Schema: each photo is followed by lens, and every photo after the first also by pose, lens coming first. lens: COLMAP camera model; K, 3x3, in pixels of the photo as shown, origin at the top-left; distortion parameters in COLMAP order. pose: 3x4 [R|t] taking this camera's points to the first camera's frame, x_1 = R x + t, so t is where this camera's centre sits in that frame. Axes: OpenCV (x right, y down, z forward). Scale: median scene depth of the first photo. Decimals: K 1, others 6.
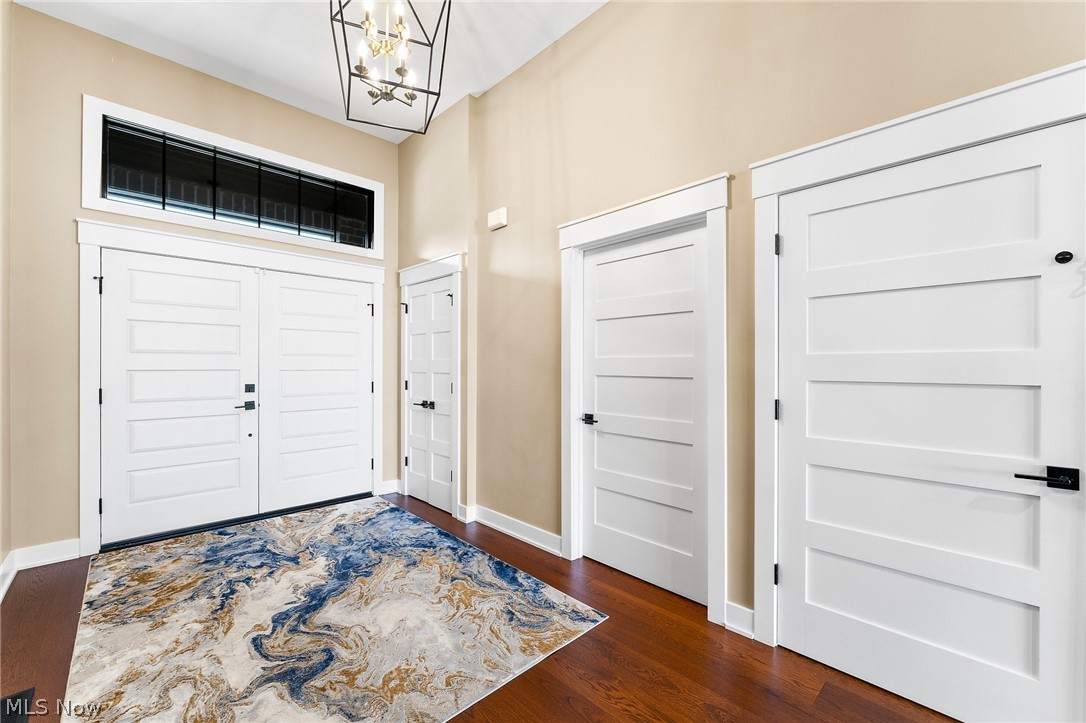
lens RADIAL K [[430.9, 0, 510.8], [0, 430.9, 368.4], [0, 0, 1]] dist [-0.001108, 0.000521]
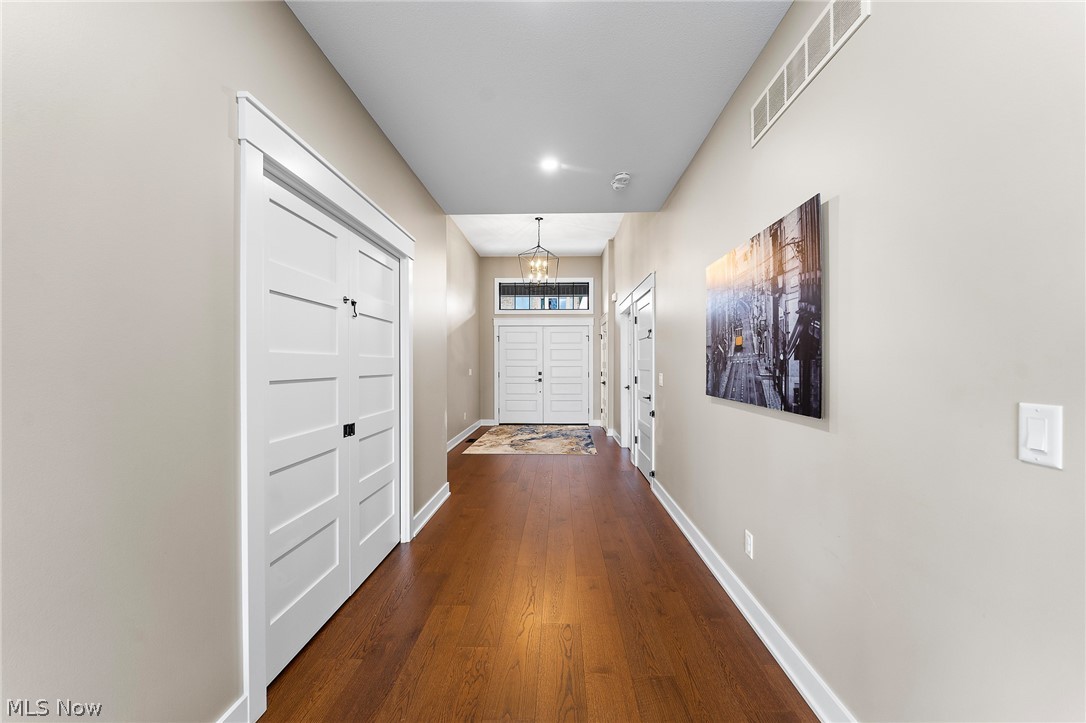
lens RADIAL K [[430.9, 0, 545.3], [0, 430.9, 362.1], [0, 0, 1]] dist [-0.001108, 0.000521]
pose [[0.694448, -0.003495, -0.719534, 1.309779], [0.003782, 0.999992, -0.001208, -0.019071], [0.719533, -0.001883, 0.694456, -0.784238]]
